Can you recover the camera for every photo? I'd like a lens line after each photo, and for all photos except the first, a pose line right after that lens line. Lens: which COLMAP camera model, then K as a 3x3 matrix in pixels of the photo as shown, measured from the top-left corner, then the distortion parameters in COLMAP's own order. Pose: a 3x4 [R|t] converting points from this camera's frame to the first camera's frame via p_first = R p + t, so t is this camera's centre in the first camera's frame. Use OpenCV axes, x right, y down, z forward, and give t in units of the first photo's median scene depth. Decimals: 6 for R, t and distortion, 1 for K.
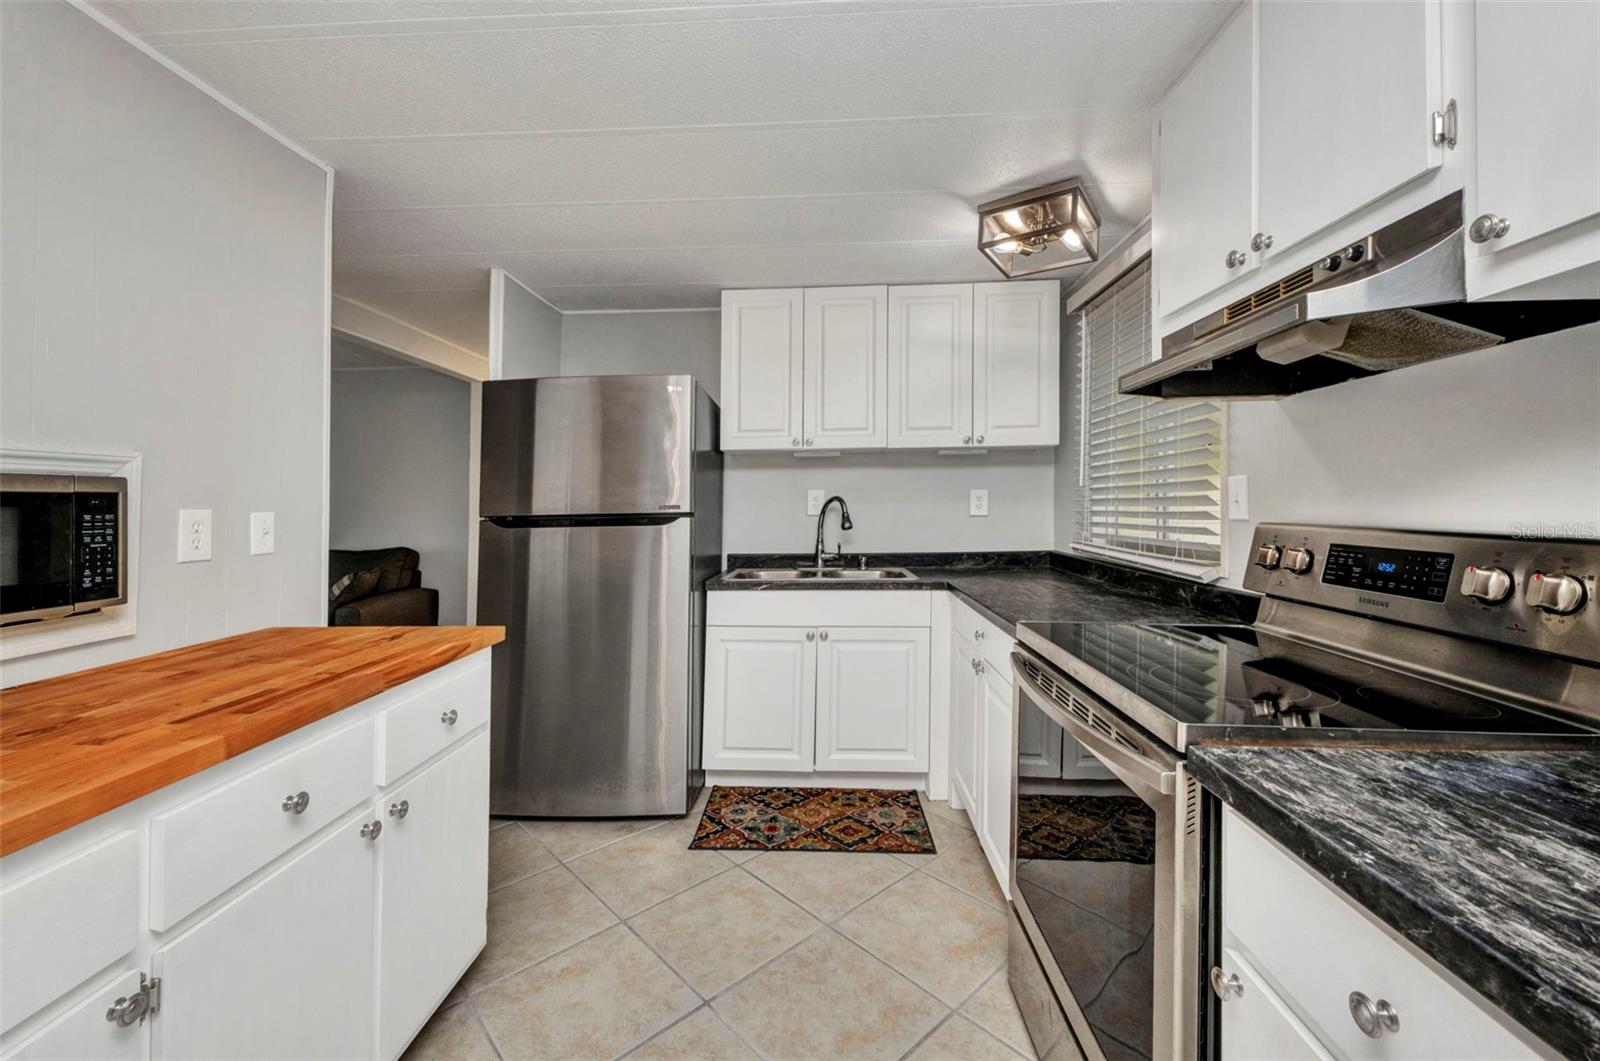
lens RADIAL K [[632.9, 0, 799.0], [0, 632.9, 500.4], [0, 0, 1]] dist [0.000210, -0.000034]
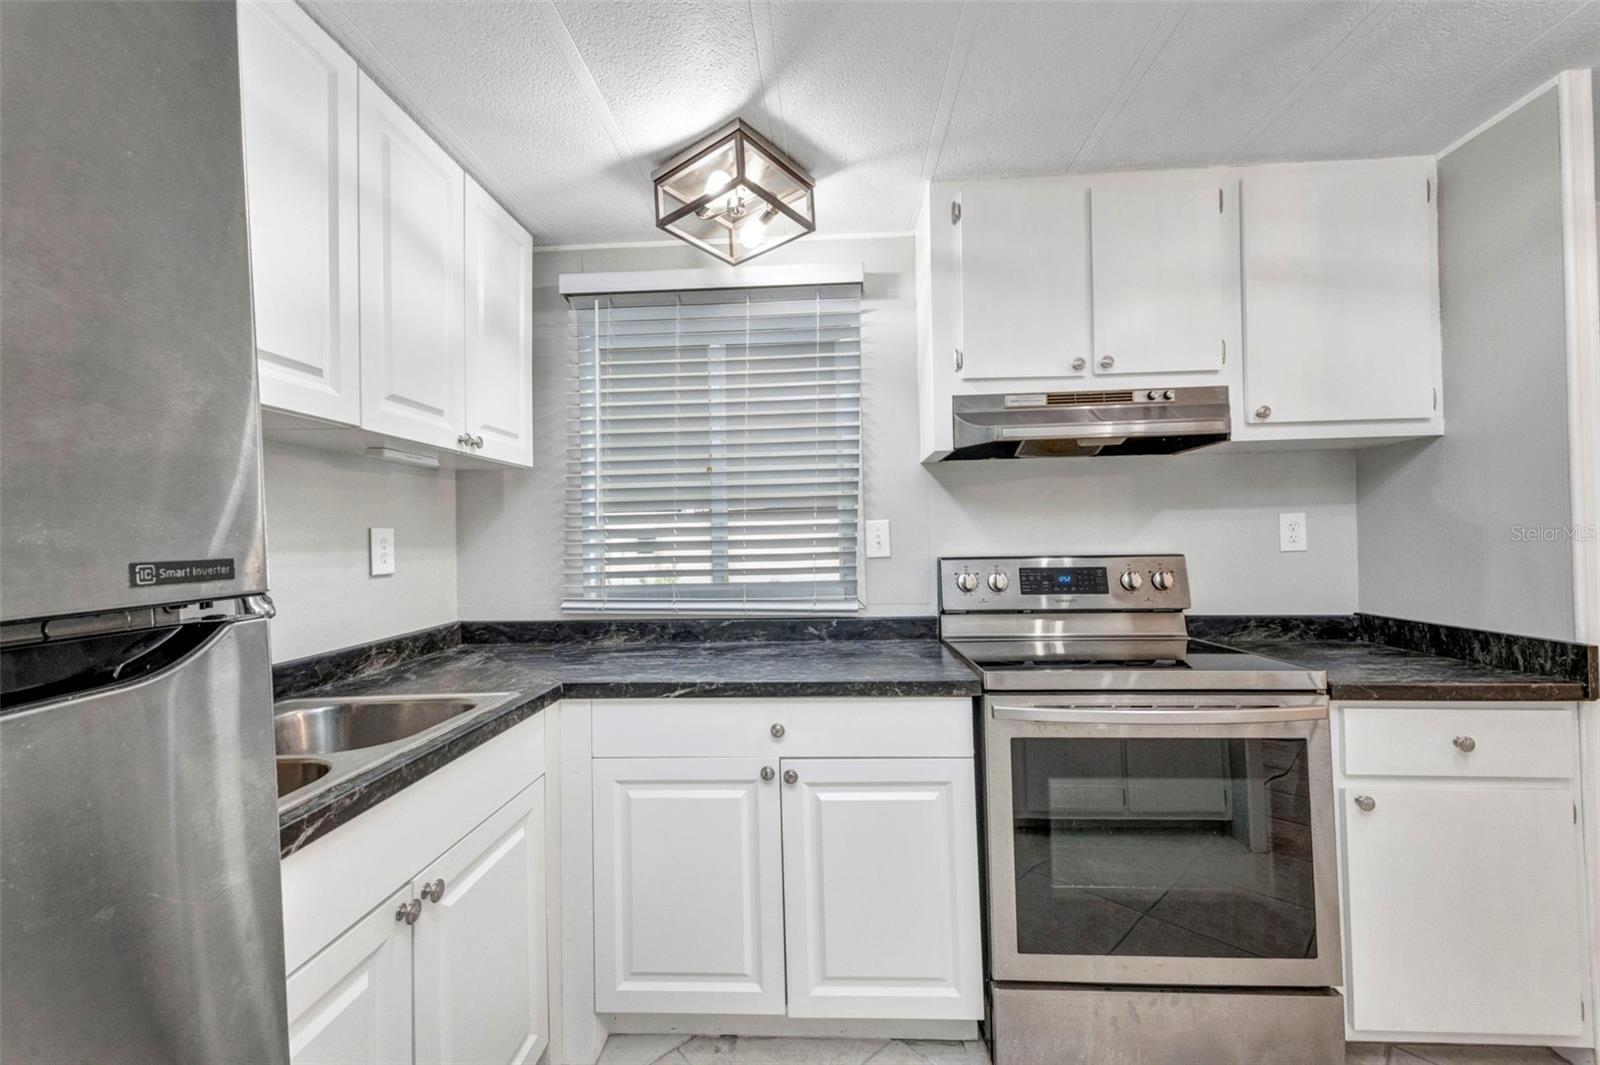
lens RADIAL K [[655.5, 0, 800.0], [0, 655.5, 532.5], [0, 0, 1]] dist [-0.000011, -0.000120]
pose [[0.003702, 0.020647, 0.999780, -0.335555], [0.013446, 0.999695, -0.020695, 0.005099], [-0.999903, 0.013519, 0.003424, 0.733654]]
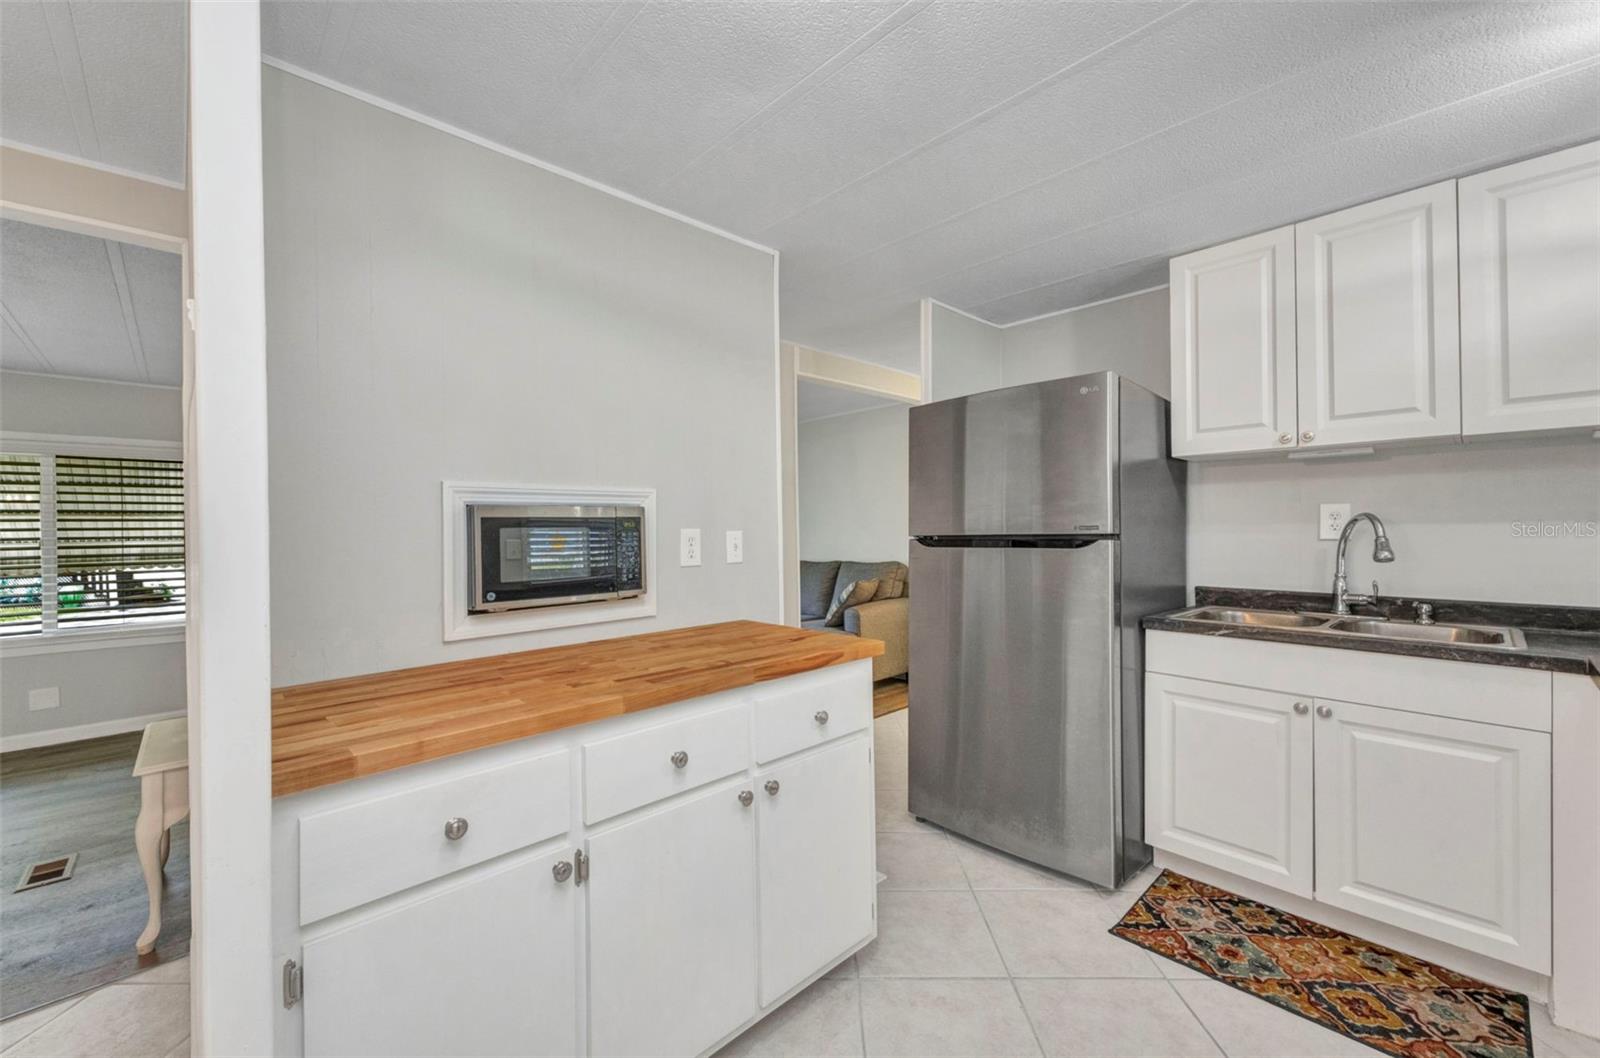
lens RADIAL K [[642.7, 0, 800.4], [0, 642.7, 522.0], [0, 0, 1]] dist [0.010633, -0.005649]
pose [[0.729329, -0.001817, -0.684161, 0.105610], [0.005391, 0.999981, 0.003092, -0.002010], [0.684142, -0.005943, 0.729324, 0.082825]]
